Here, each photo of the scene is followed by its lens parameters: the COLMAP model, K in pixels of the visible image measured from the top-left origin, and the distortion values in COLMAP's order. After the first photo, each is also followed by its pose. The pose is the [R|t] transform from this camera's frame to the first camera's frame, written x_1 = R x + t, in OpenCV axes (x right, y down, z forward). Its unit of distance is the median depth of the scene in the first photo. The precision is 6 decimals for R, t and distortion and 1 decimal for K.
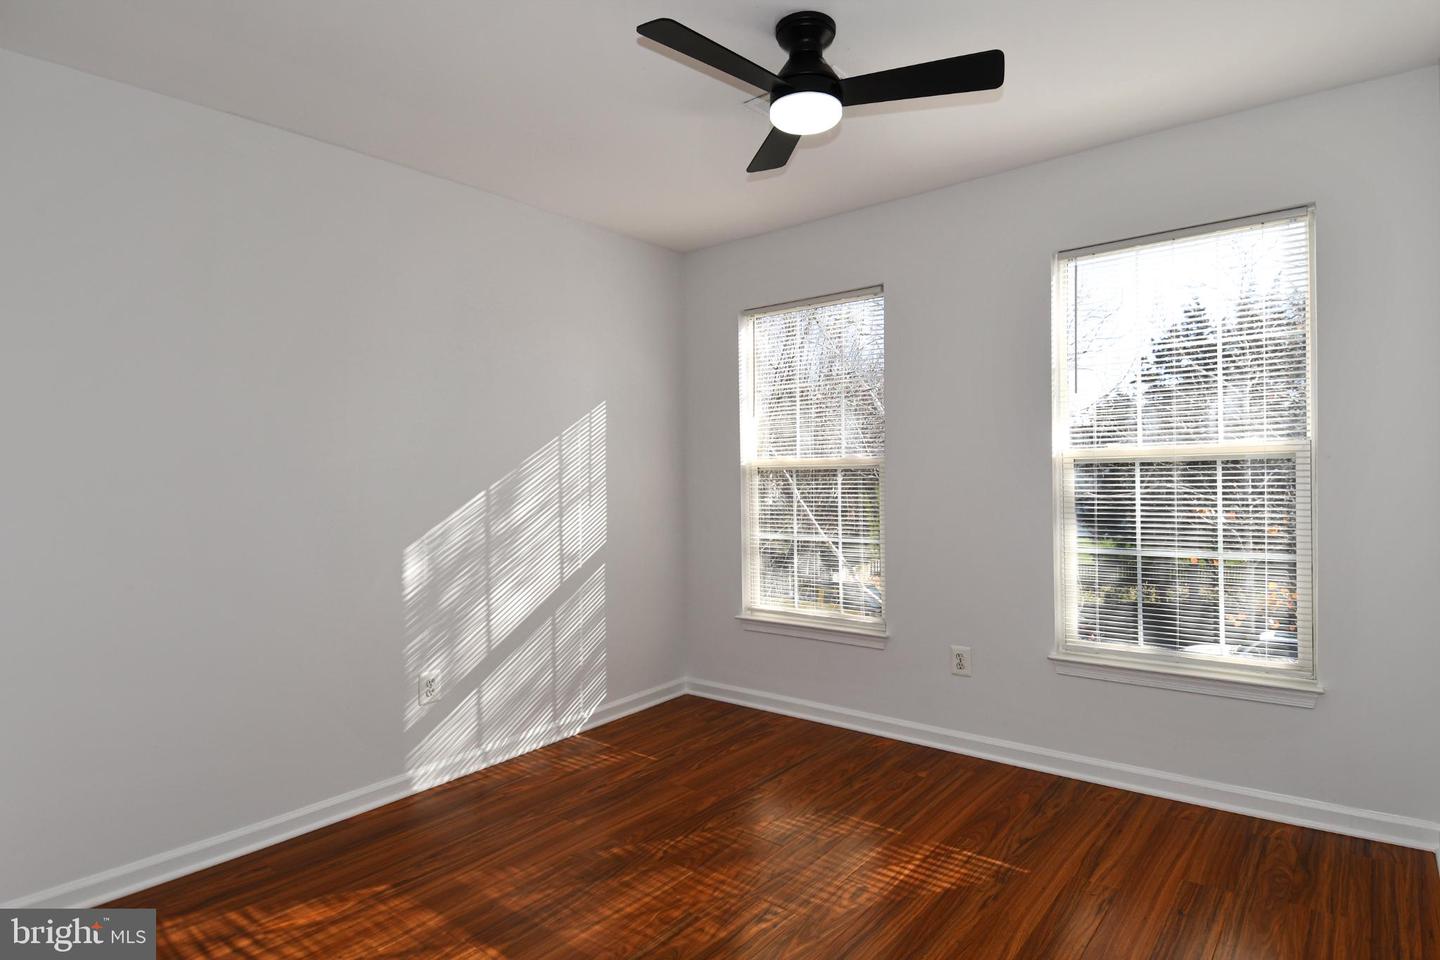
lens RADIAL K [[767.6, 0, 720.0], [0, 767.6, 480.0], [0, 0, 1]] dist [0.028227, -0.038925]
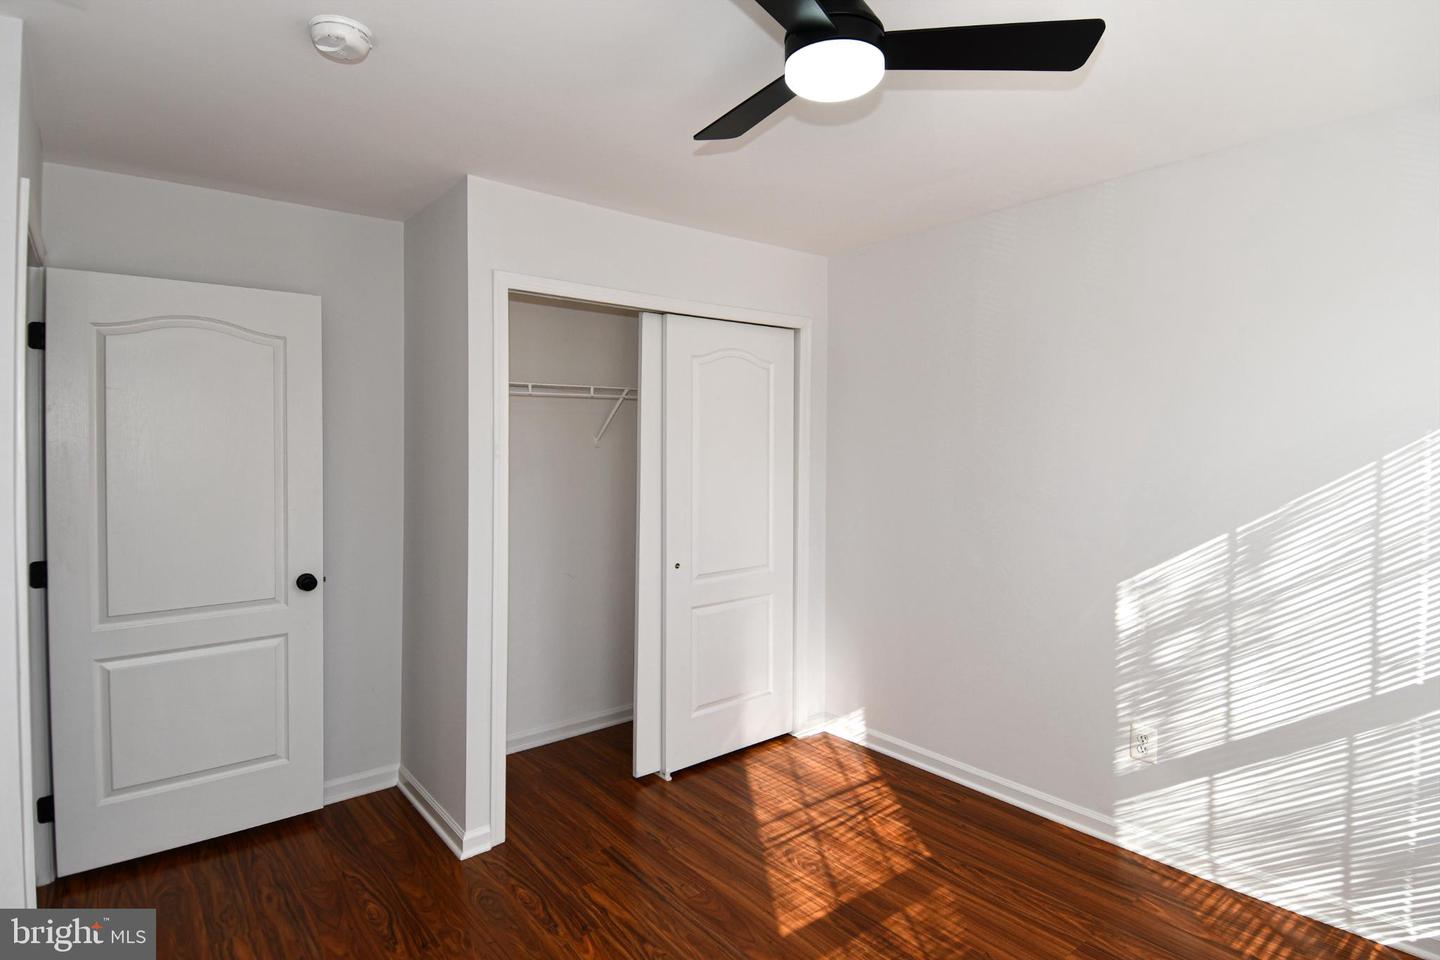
lens RADIAL K [[686.6, 0, 751.7], [0, 686.6, 474.9], [0, 0, 1]] dist [-0.000743, -0.010351]
pose [[-0.176823, 0.025670, -0.983908, 0.460741], [0.000853, 0.999663, 0.025928, -0.066104], [0.984242, 0.003745, -0.176785, 0.646391]]
